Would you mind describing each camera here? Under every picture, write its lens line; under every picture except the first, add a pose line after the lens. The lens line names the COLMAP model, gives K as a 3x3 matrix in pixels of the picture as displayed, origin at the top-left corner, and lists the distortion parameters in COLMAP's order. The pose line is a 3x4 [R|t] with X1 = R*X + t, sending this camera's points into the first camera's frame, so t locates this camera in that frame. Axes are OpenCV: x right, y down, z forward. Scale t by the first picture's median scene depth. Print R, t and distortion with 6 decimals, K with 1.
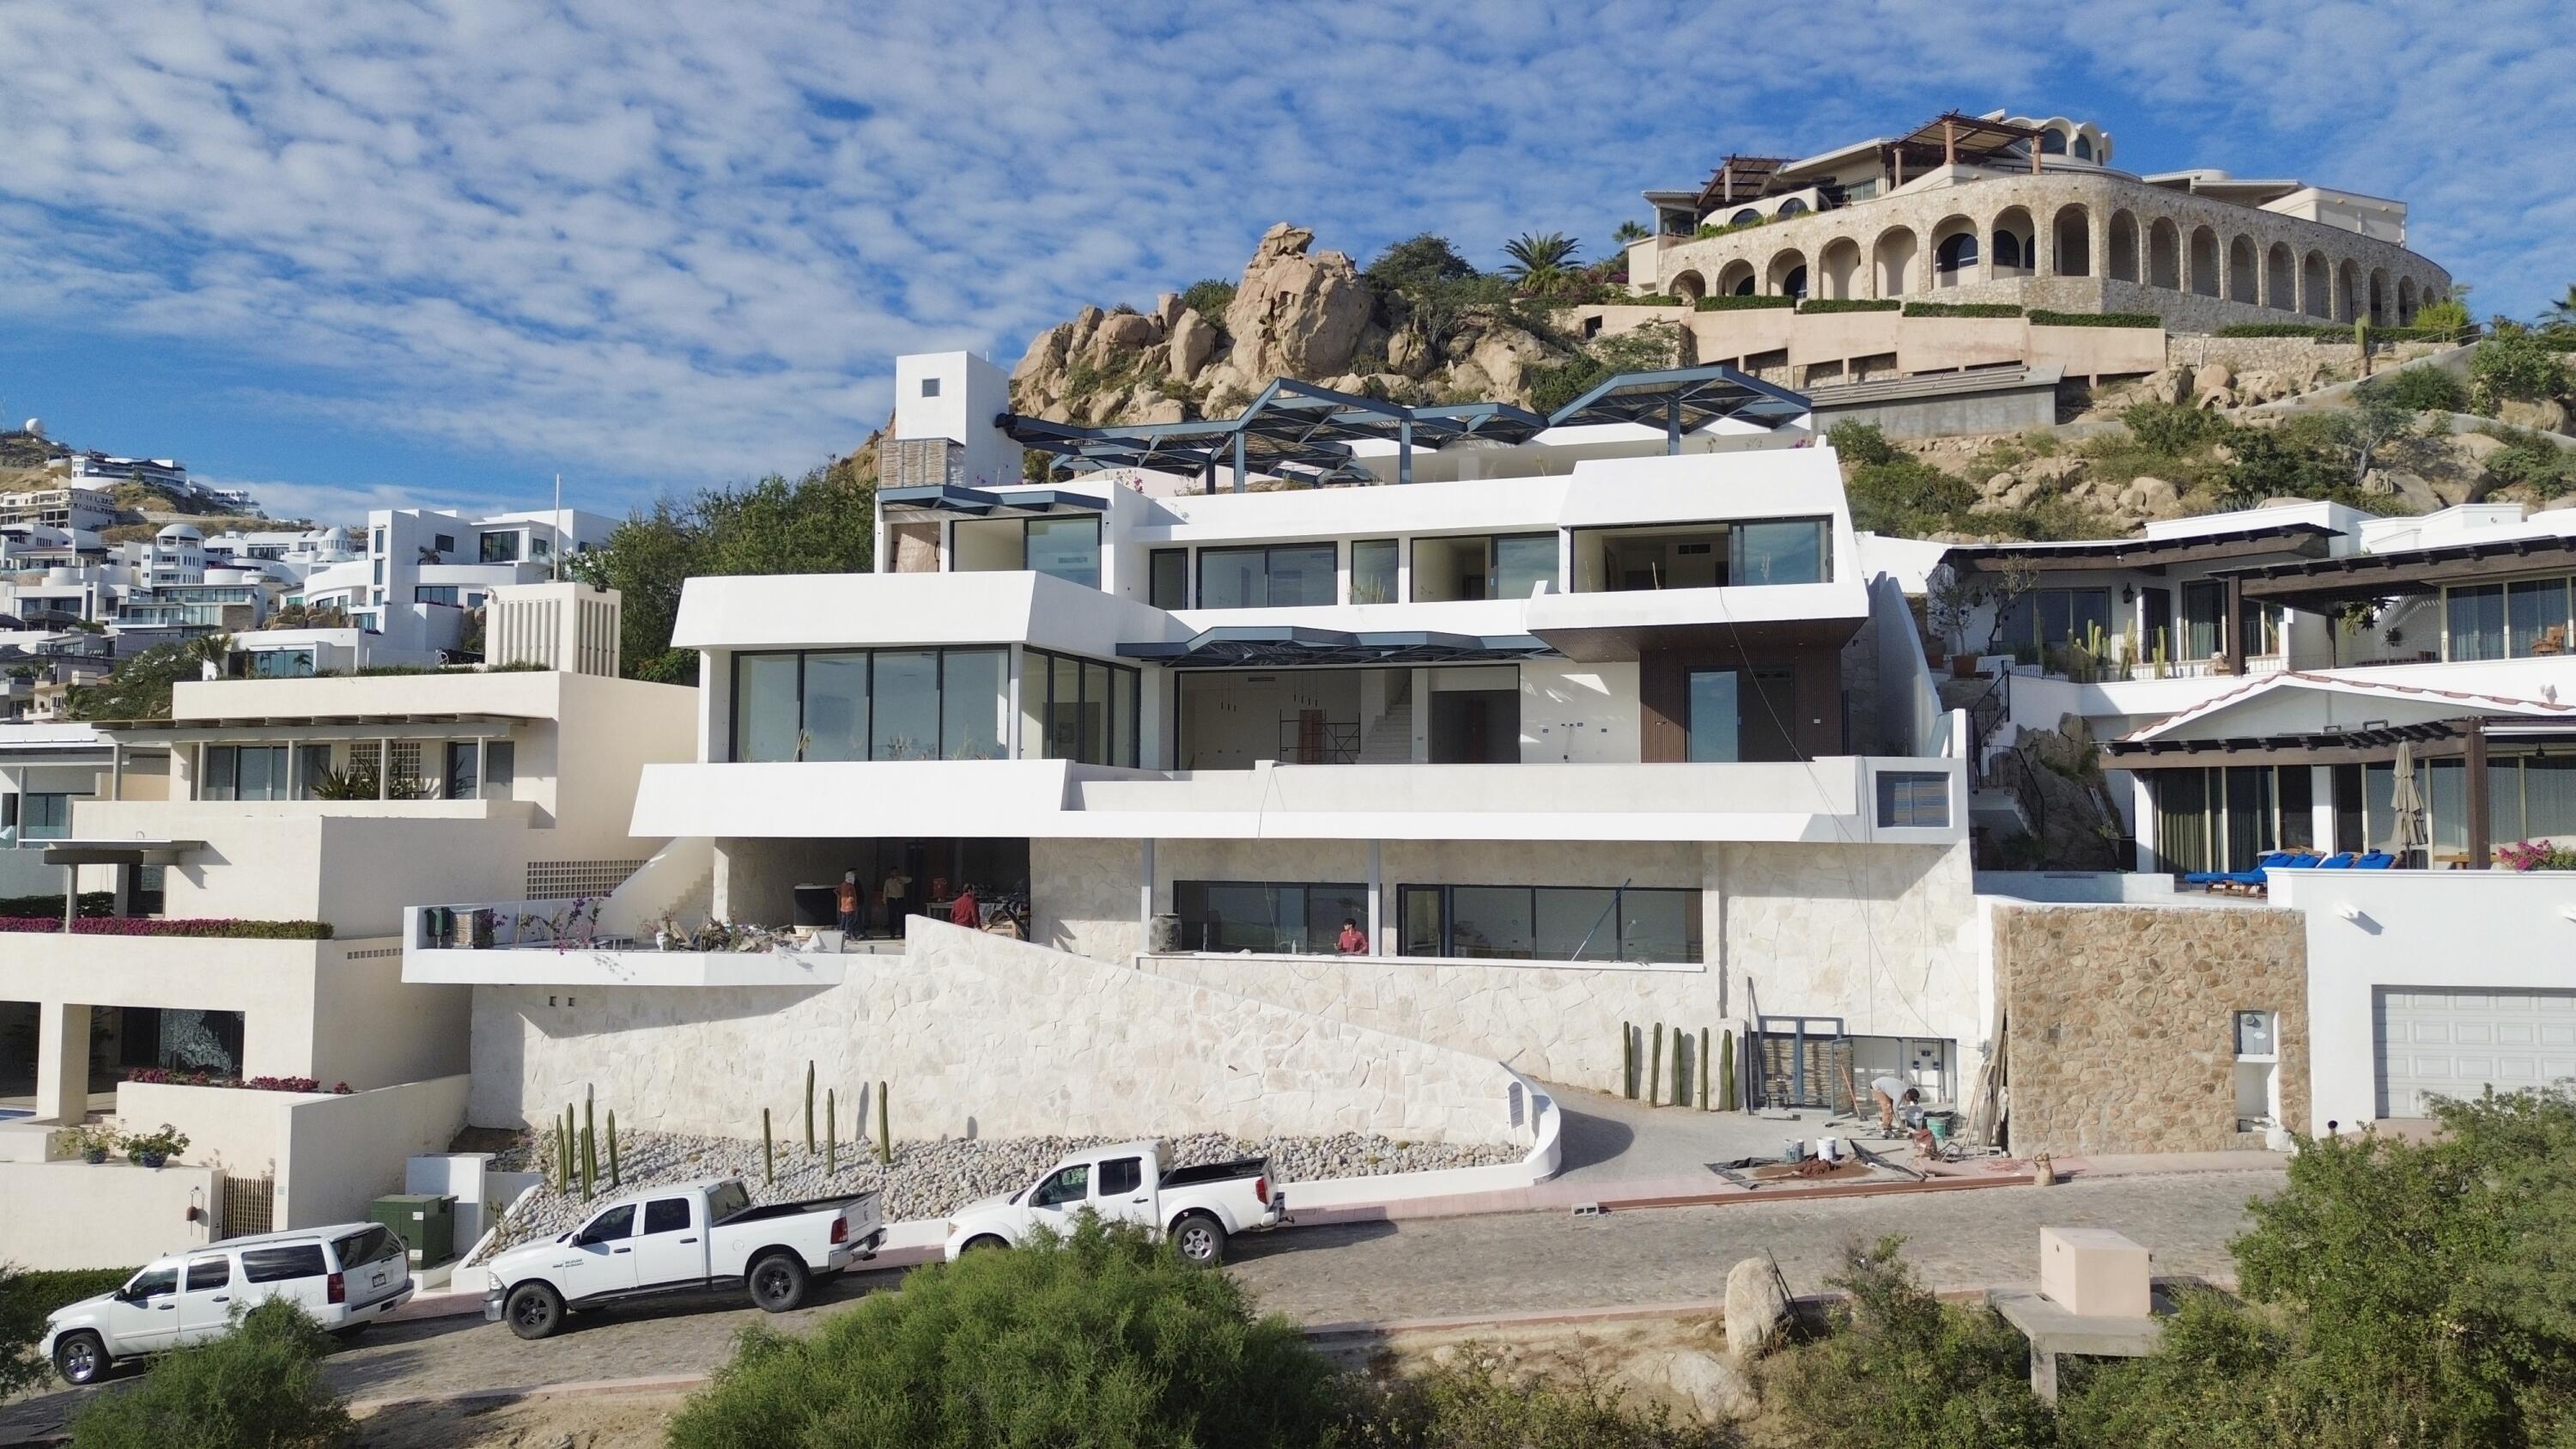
lens RADIAL K [[1835.8, 0, 1292.2], [0, 1835.8, 725.1], [0, 0, 1]] dist [0.042785, -0.035259]
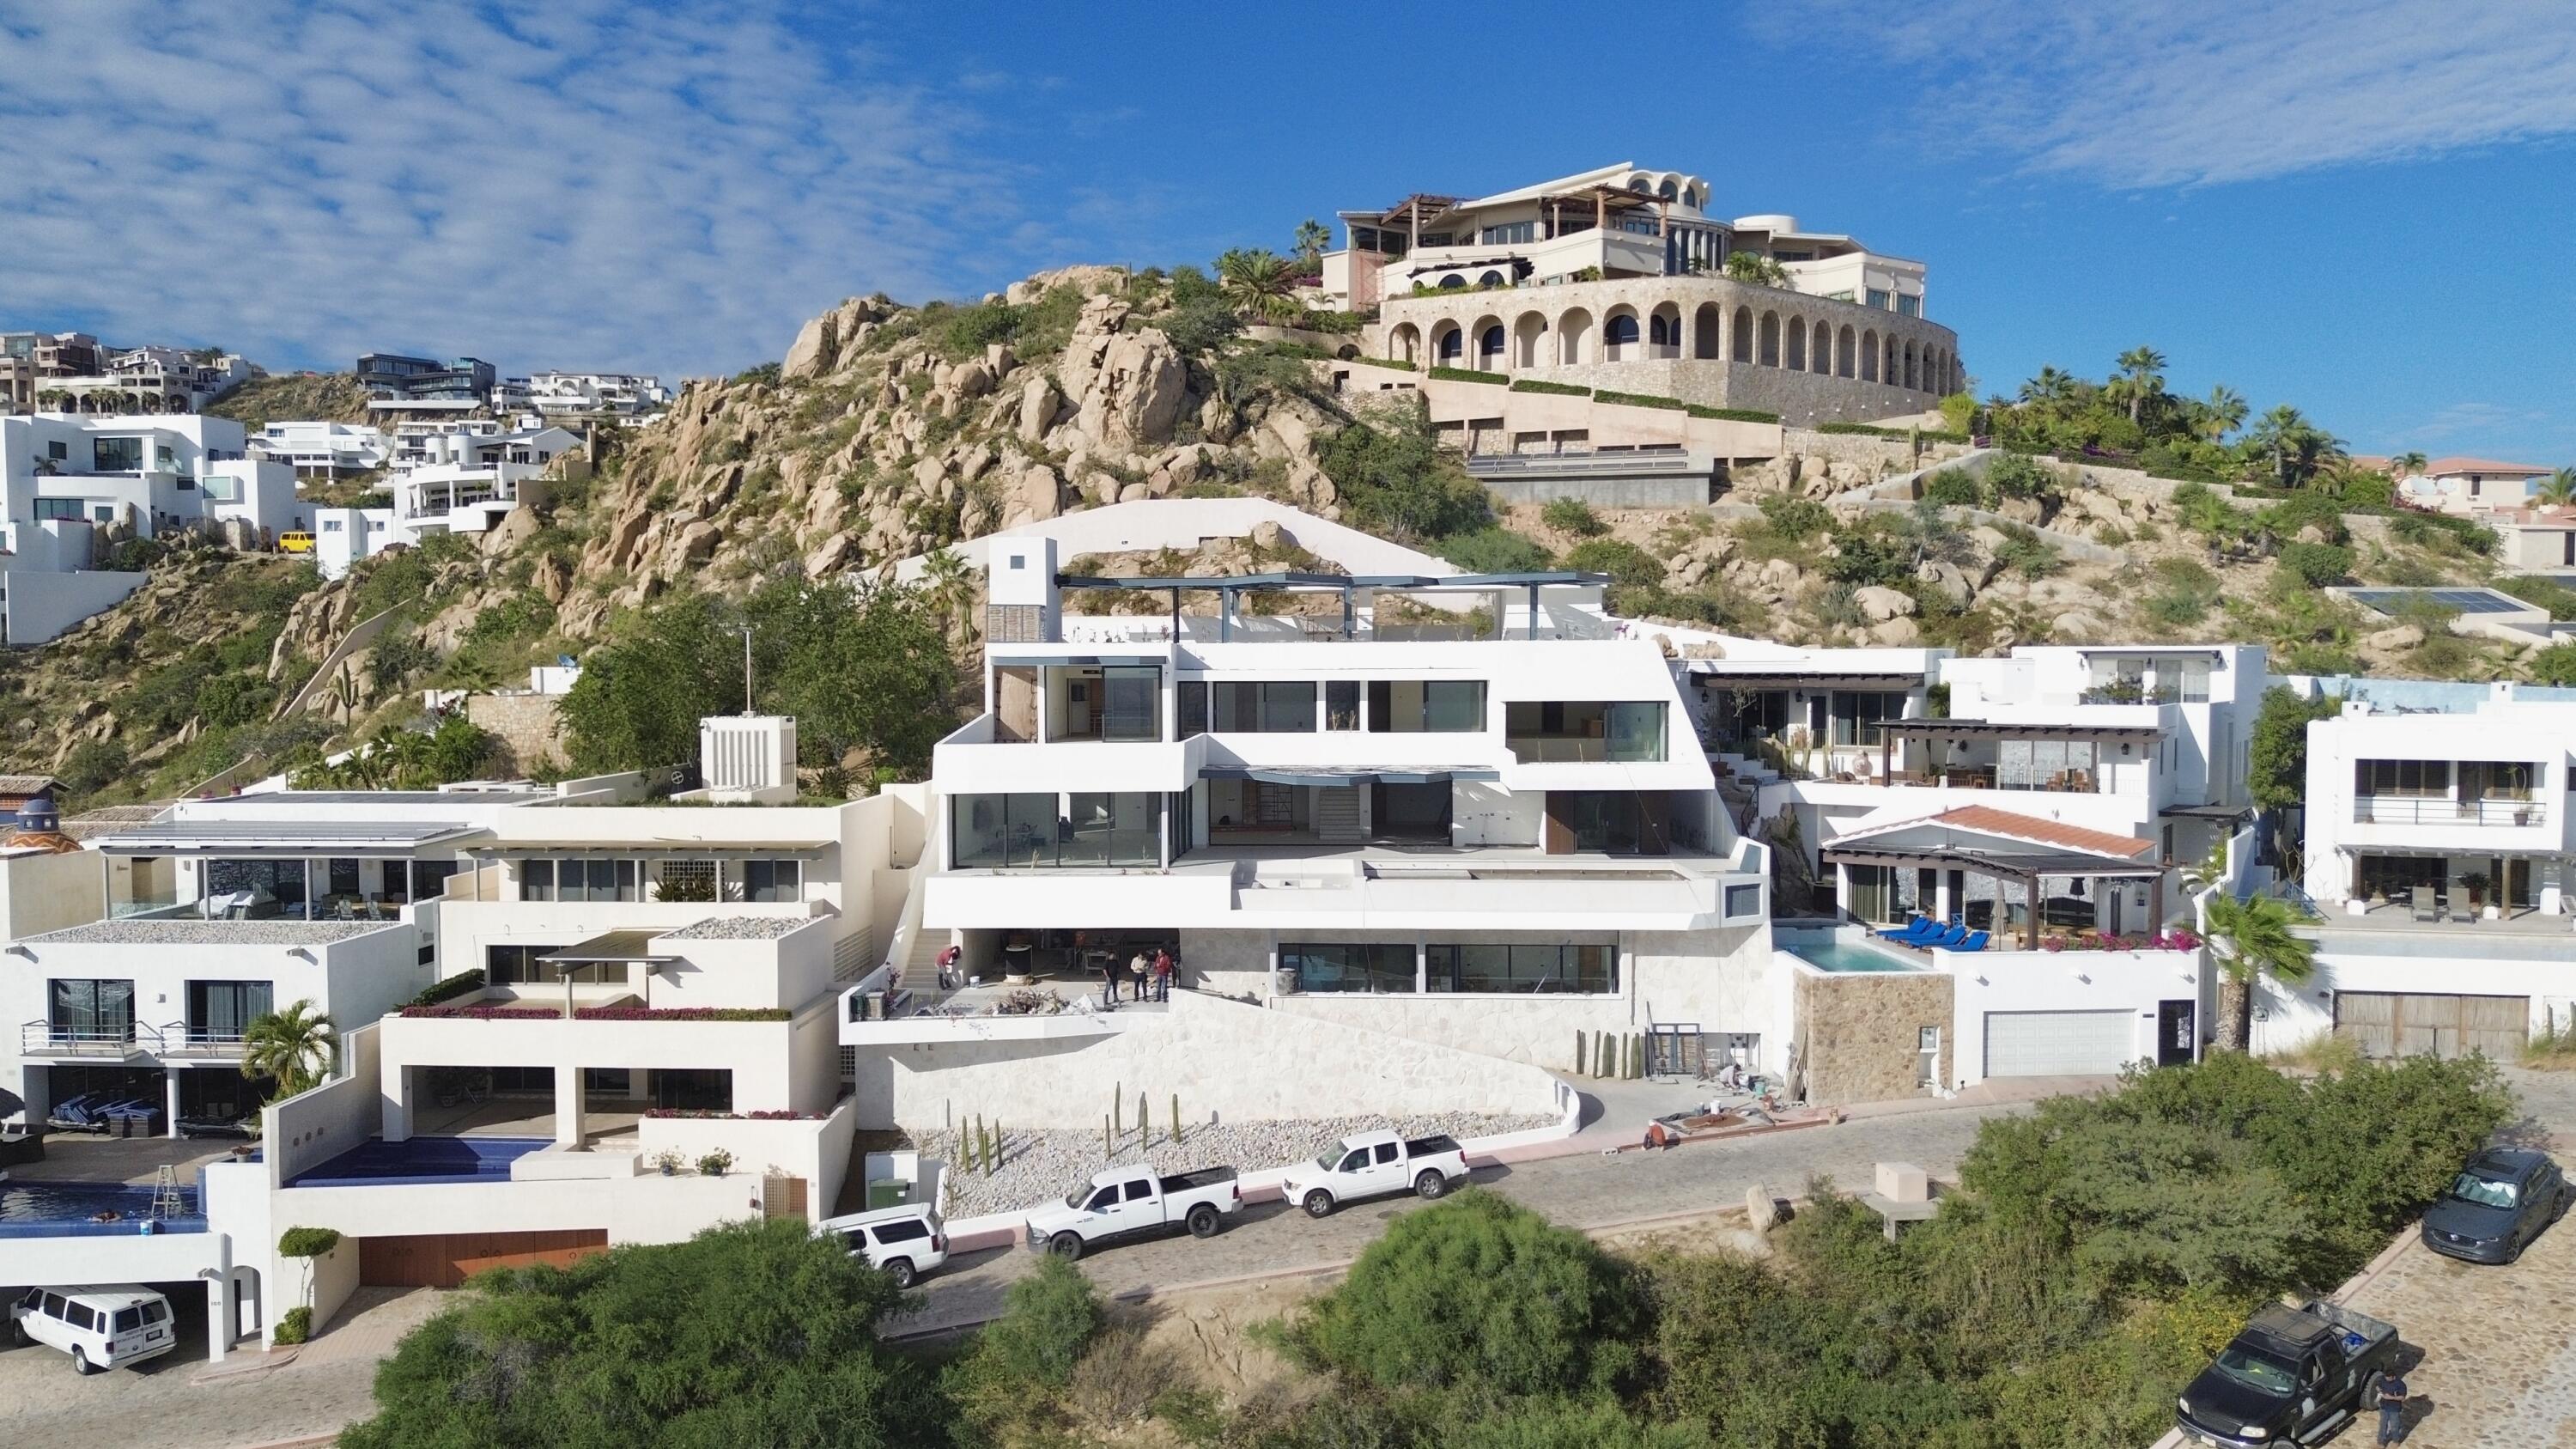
lens RADIAL K [[1931.2, 0, 1236.0], [0, 1931.2, 741.1], [0, 0, 1]] dist [0.056540, -0.056139]
pose [[0.971507, -0.018949, 0.236252, -0.518419], [-0.006228, 0.994413, 0.105371, -0.277428], [-0.236929, -0.103840, 0.965962, -0.598474]]
